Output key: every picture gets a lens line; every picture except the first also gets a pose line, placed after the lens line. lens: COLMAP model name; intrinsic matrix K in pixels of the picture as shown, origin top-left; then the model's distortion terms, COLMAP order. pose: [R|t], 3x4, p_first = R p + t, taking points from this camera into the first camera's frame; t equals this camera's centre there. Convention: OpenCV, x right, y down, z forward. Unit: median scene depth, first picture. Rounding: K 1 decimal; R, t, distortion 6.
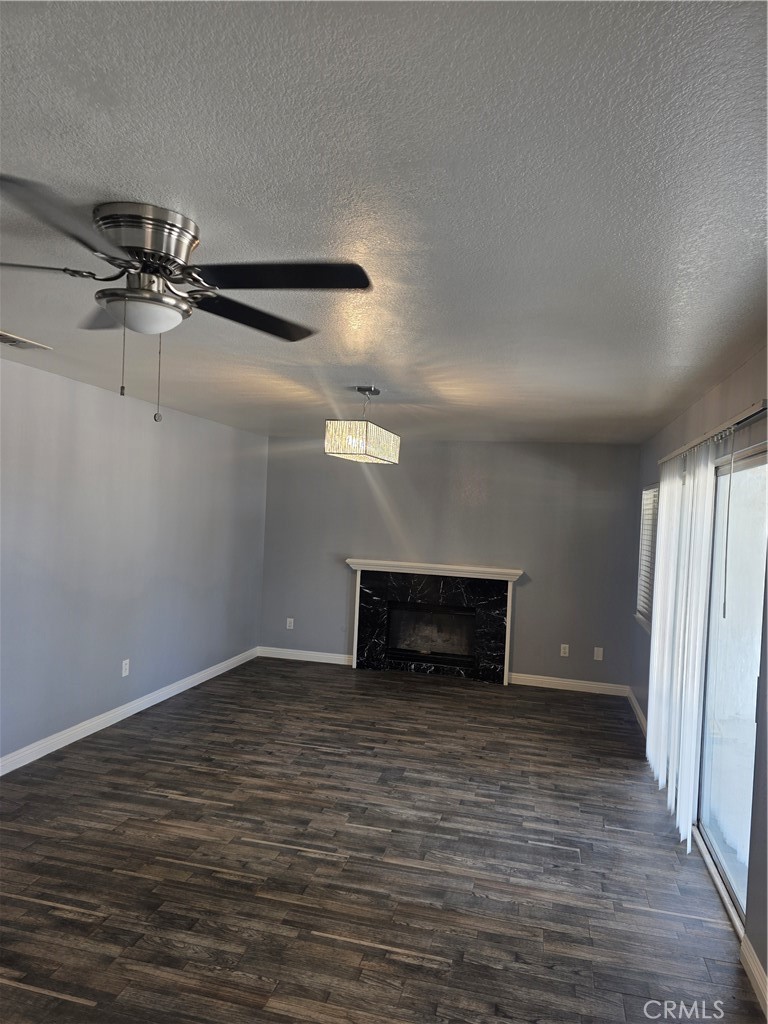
lens RADIAL K [[689.0, 0, 384.0], [0, 689.0, 512.0], [0, 0, 1]] dist [0.003084, -0.002036]
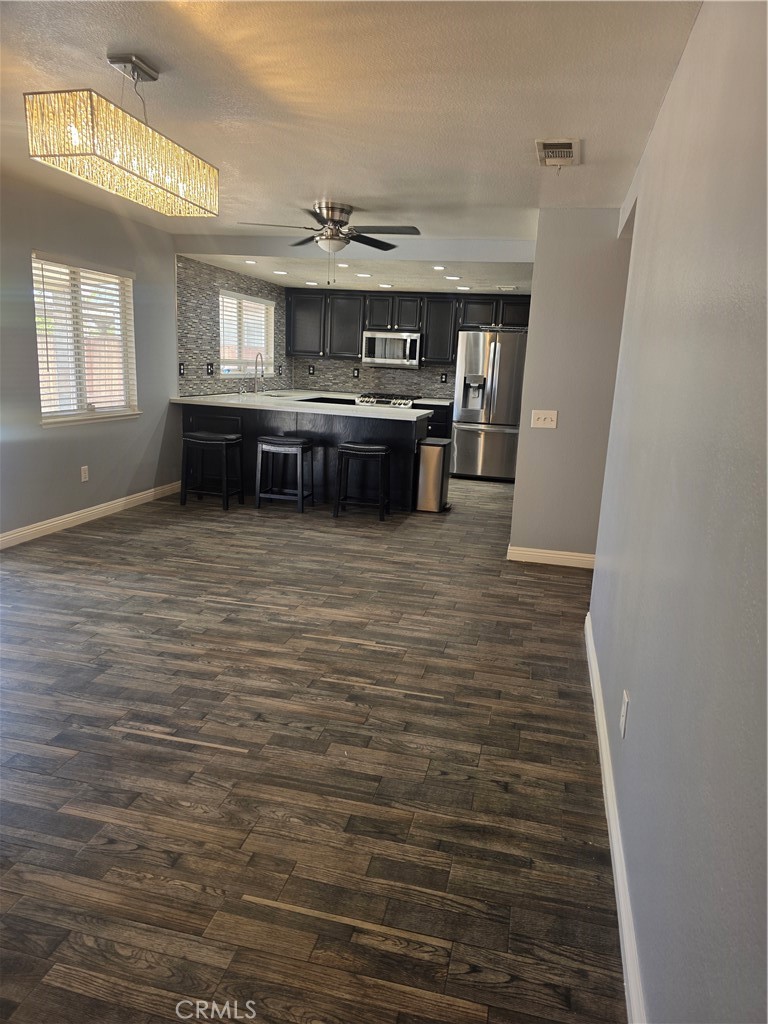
lens RADIAL K [[689.0, 0, 384.0], [0, 689.0, 512.0], [0, 0, 1]] dist [0.003084, -0.002036]
pose [[-0.993965, -0.108220, -0.017946, -0.289677], [-0.109544, 0.970536, 0.214618, 0.054781], [-0.005809, 0.215289, -0.976533, 1.840883]]
